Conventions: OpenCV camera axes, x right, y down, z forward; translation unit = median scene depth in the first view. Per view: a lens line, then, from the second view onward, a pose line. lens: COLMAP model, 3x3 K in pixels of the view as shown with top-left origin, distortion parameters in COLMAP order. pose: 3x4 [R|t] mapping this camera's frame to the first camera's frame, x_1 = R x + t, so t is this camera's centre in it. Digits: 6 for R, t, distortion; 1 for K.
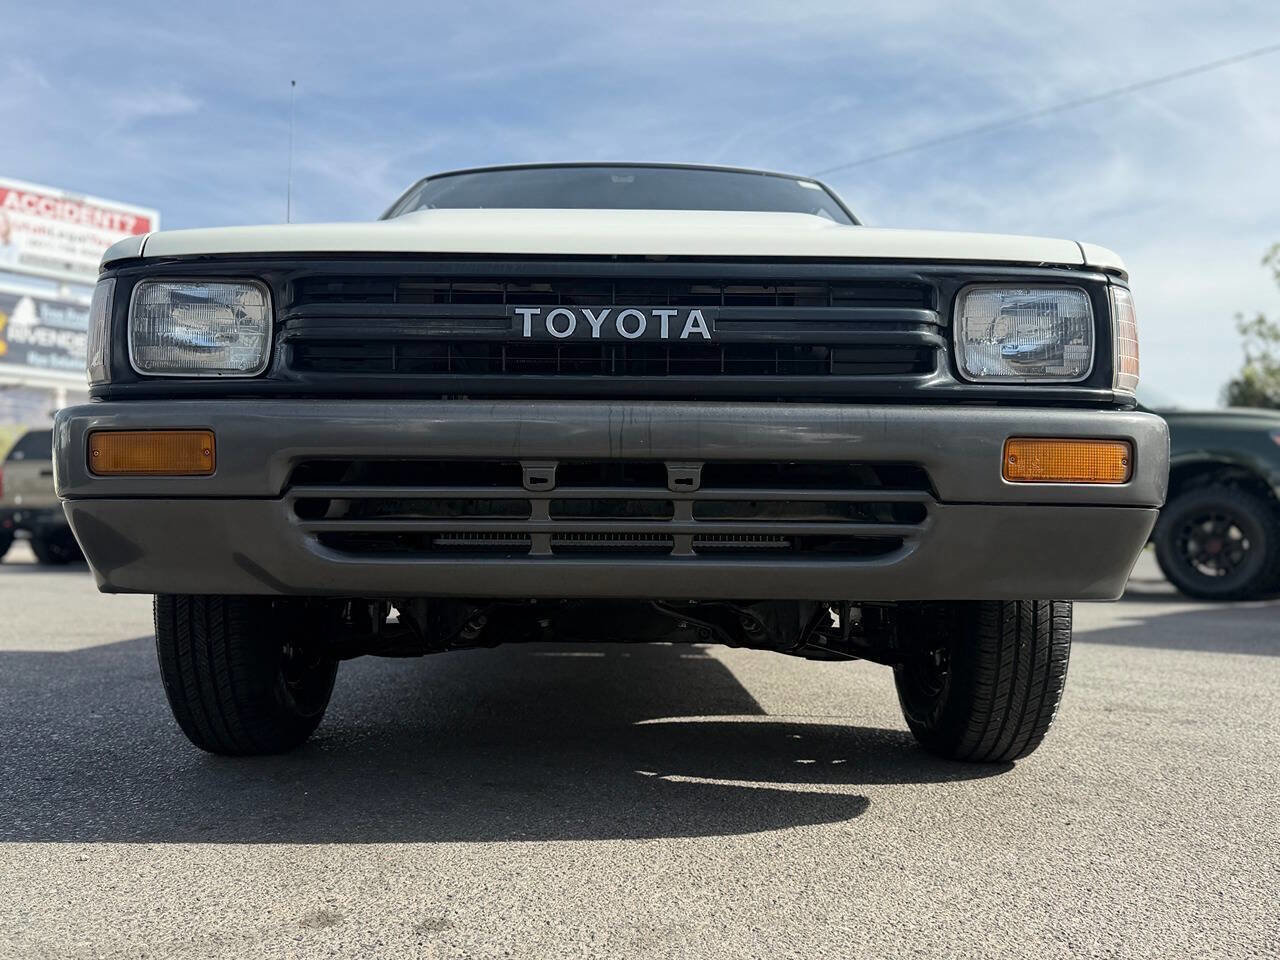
lens RADIAL K [[1115.0, 0, 630.2], [0, 1115.0, 485.5], [0, 0, 1]] dist [0.150448, -0.281215]
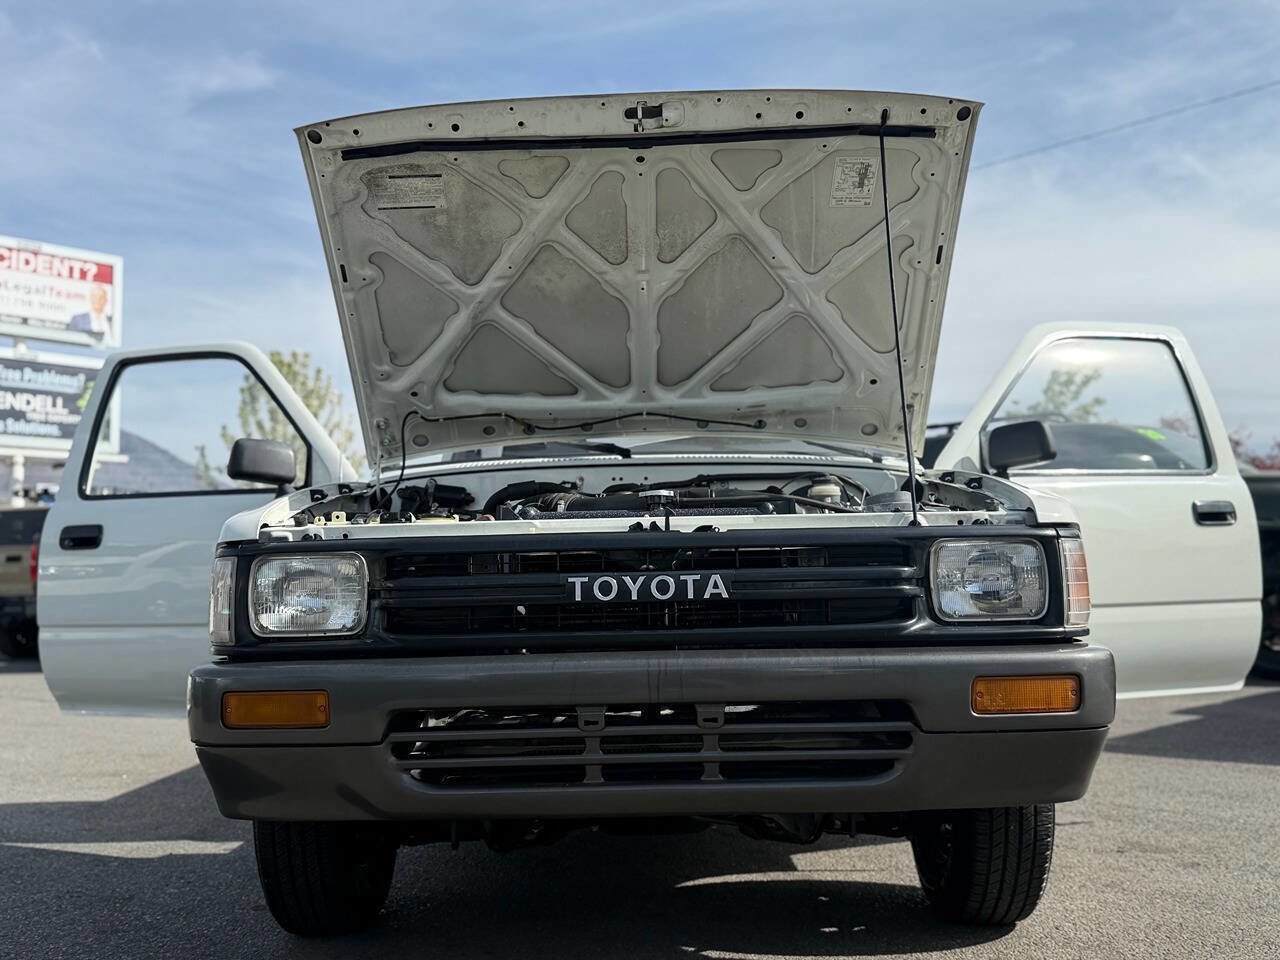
lens RADIAL K [[1266.8, 0, 636.8], [0, 1266.8, 491.3], [0, 0, 1]] dist [0.179503, -0.398246]
pose [[0.999528, -0.029502, -0.008548, -0.012050], [0.029240, 0.999142, -0.029320, -0.200202], [0.009405, 0.029057, 0.999534, -0.369798]]
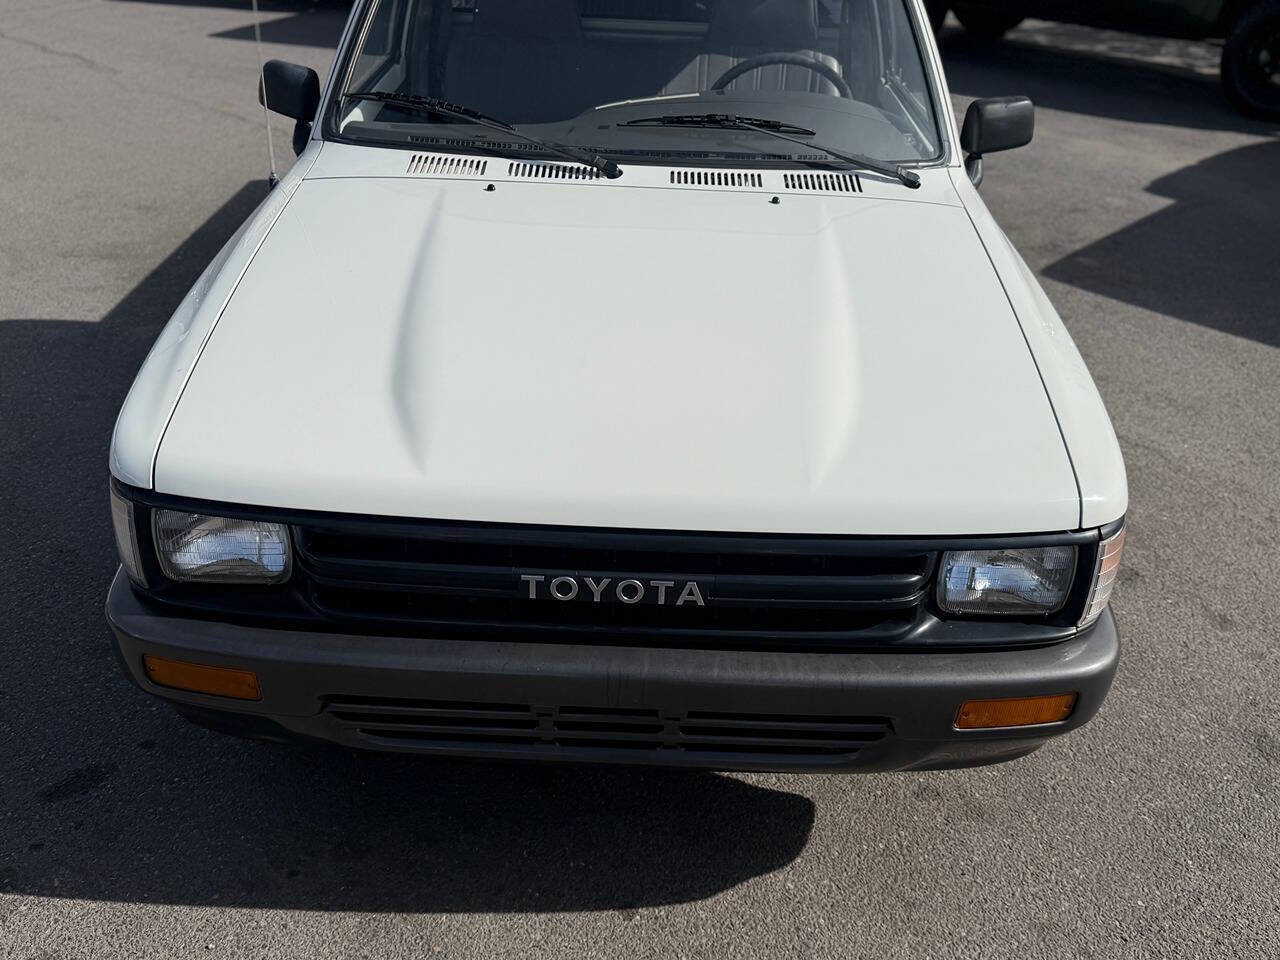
lens RADIAL K [[1115.0, 0, 630.2], [0, 1115.0, 485.5], [0, 0, 1]] dist [0.150448, -0.281215]
pose [[0.999368, 0.034889, -0.006812, 0.004394], [-0.025552, 0.838265, 0.544665, -0.767763], [0.024713, -0.544146, 0.838626, 0.160138]]
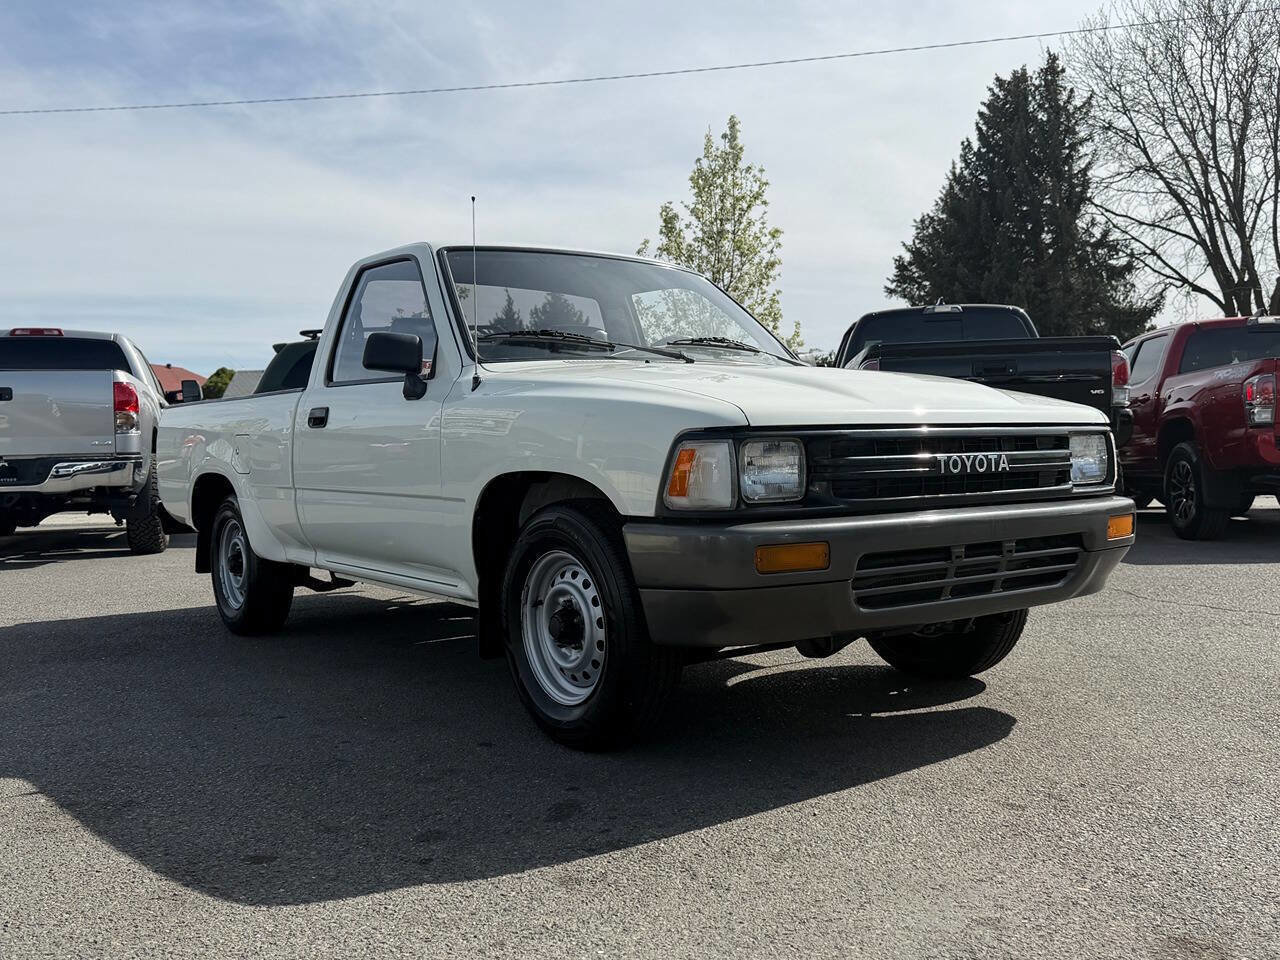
lens RADIAL K [[1115.0, 0, 630.2], [0, 1115.0, 485.5], [0, 0, 1]] dist [0.150448, -0.281215]
pose [[0.809289, -0.043795, 0.585776, -1.429942], [0.001639, 0.997381, 0.072304, -0.229124], [-0.587409, -0.057555, 0.807241, -0.113437]]
